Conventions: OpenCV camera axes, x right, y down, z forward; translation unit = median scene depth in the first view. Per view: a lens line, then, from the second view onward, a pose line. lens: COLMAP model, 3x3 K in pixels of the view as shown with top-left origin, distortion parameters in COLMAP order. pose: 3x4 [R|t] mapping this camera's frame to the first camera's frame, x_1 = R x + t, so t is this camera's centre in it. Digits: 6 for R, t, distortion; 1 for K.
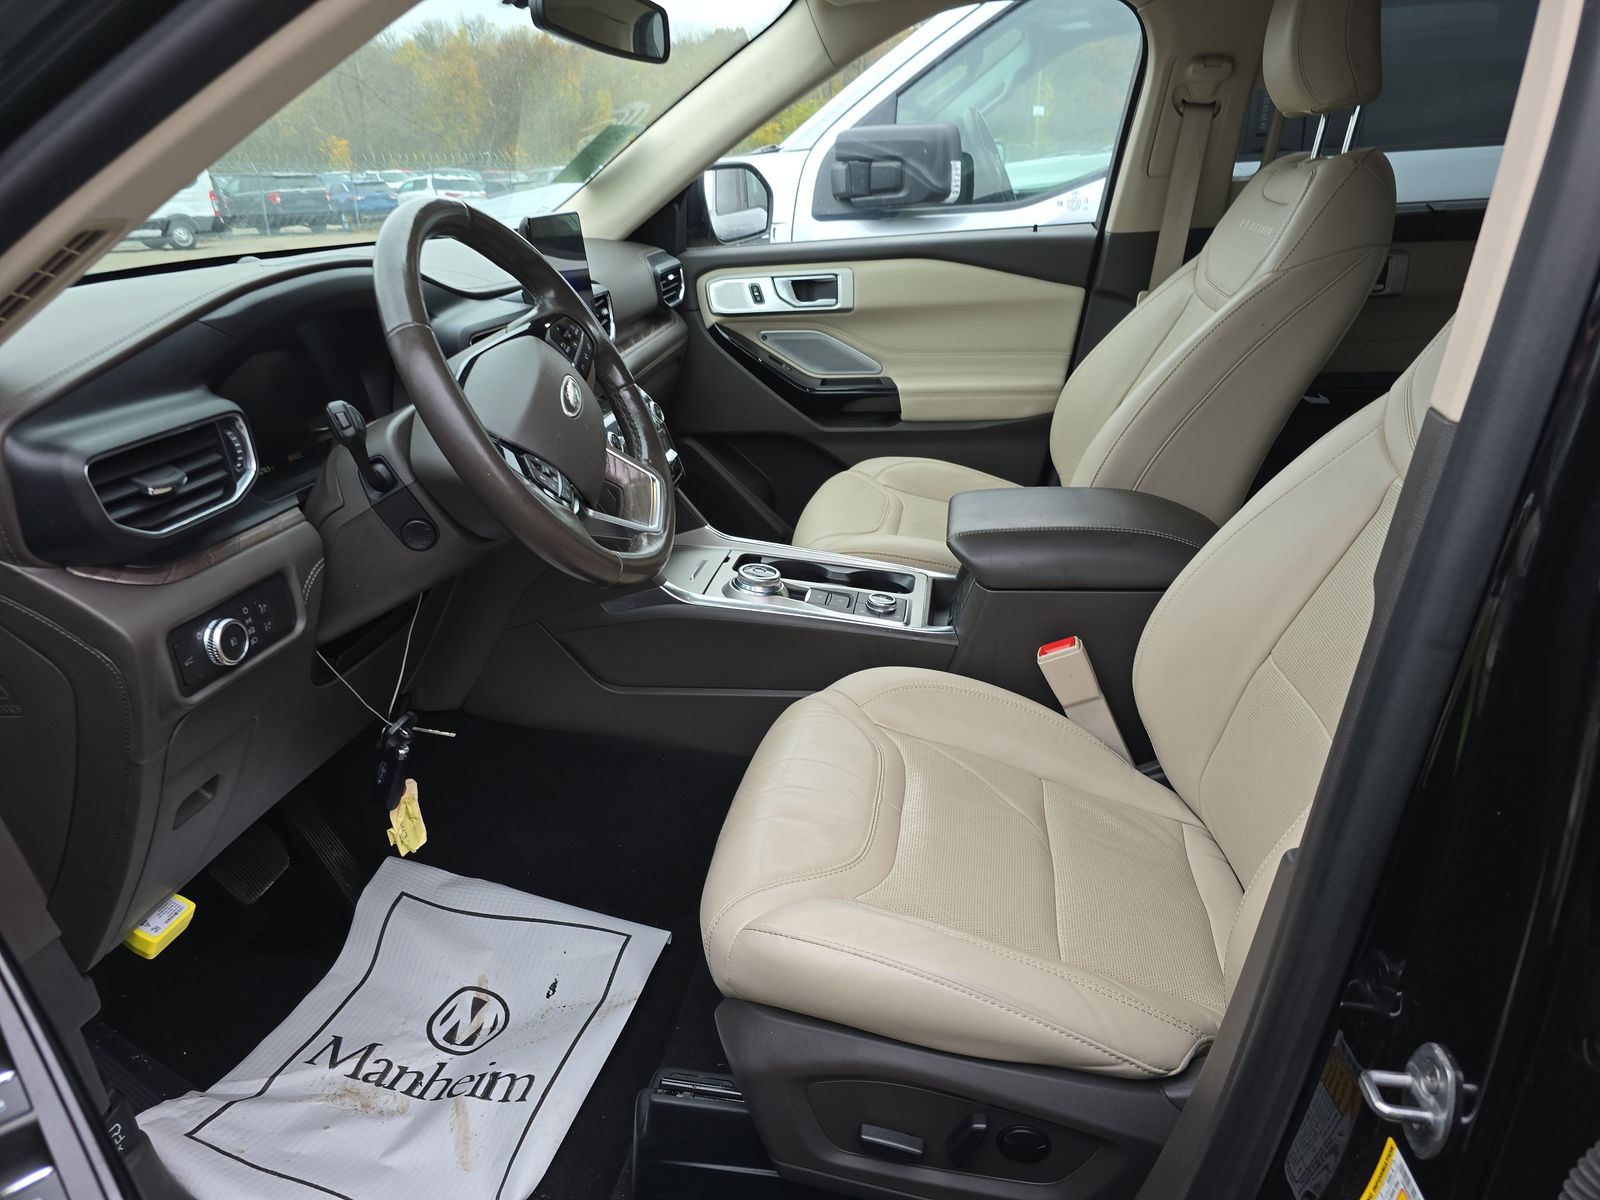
lens RADIAL K [[1094.9, 0, 795.4], [0, 1094.9, 590.9], [0, 0, 1]] dist [0.035432, -0.026205]
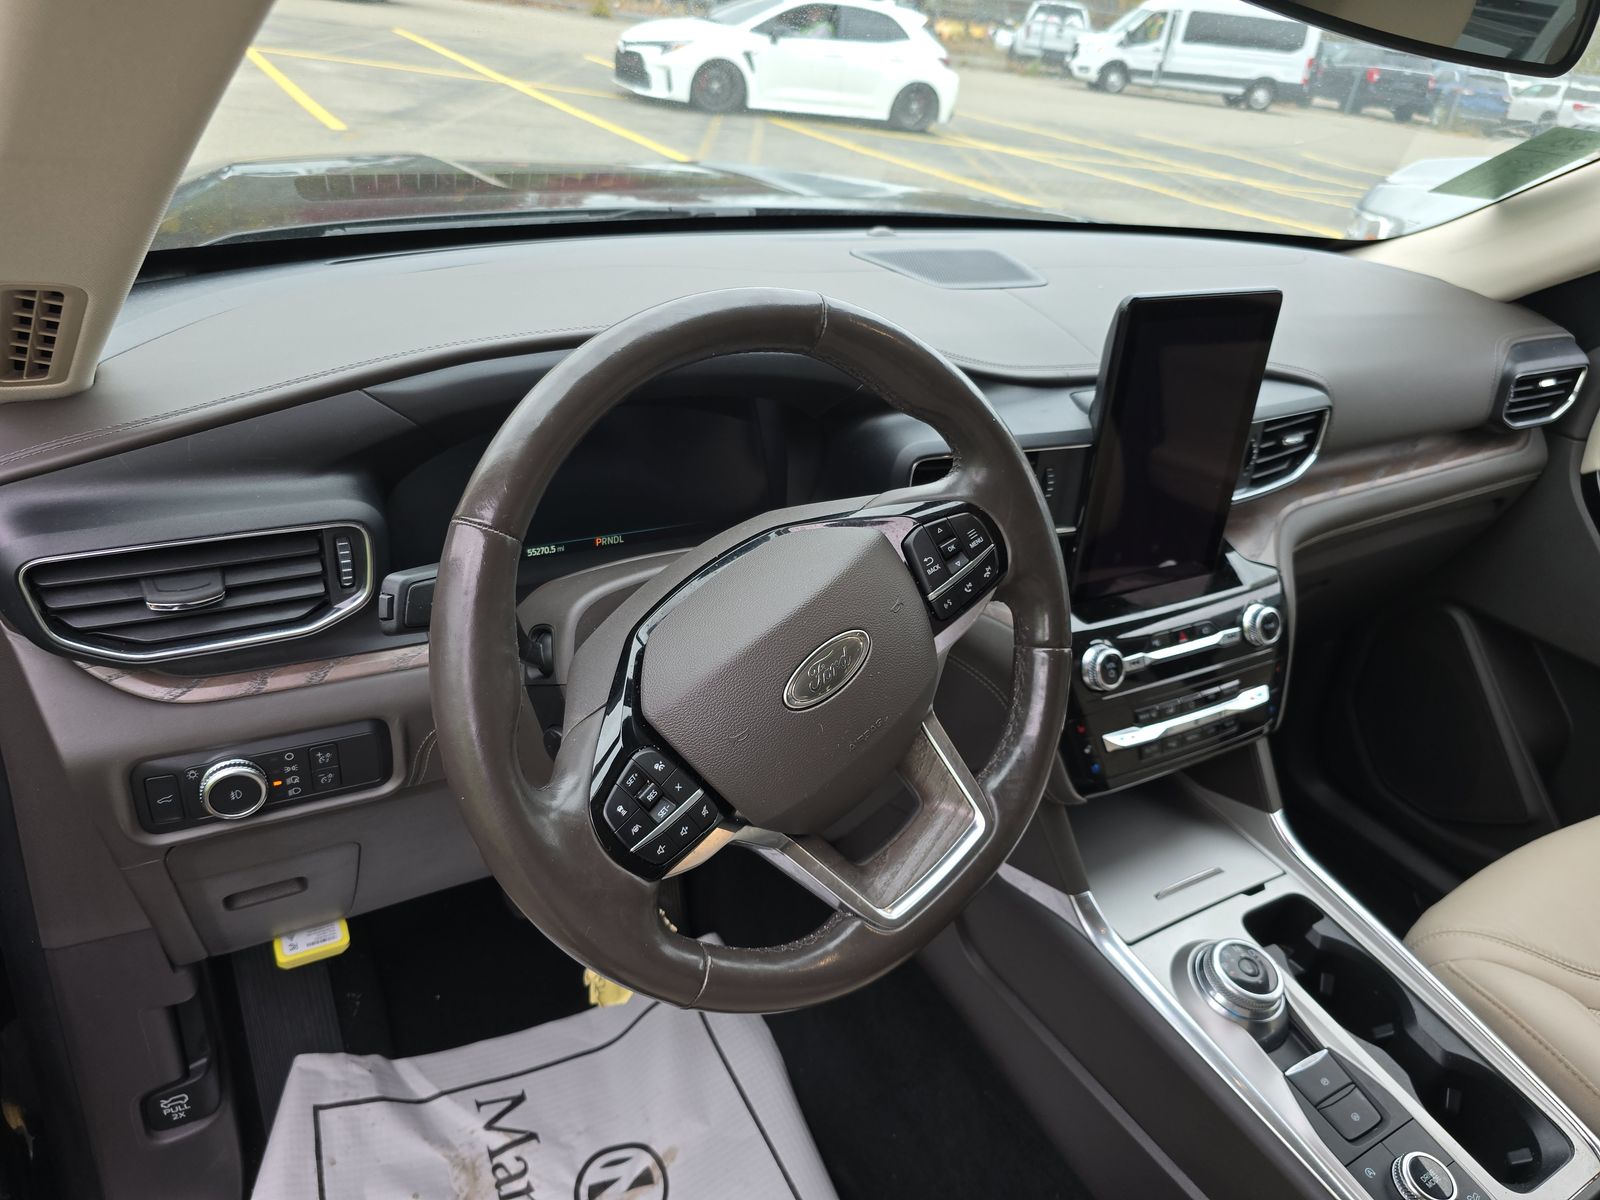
lens RADIAL K [[1094.9, 0, 799.9], [0, 1094.9, 598.4], [0, 0, 1]] dist [0.035432, -0.026205]
pose [[0.628179, 0.466651, -0.622598, 0.104561], [-0.396049, 0.880537, 0.260384, -0.286862], [0.669729, 0.083011, 0.737951, 0.450600]]
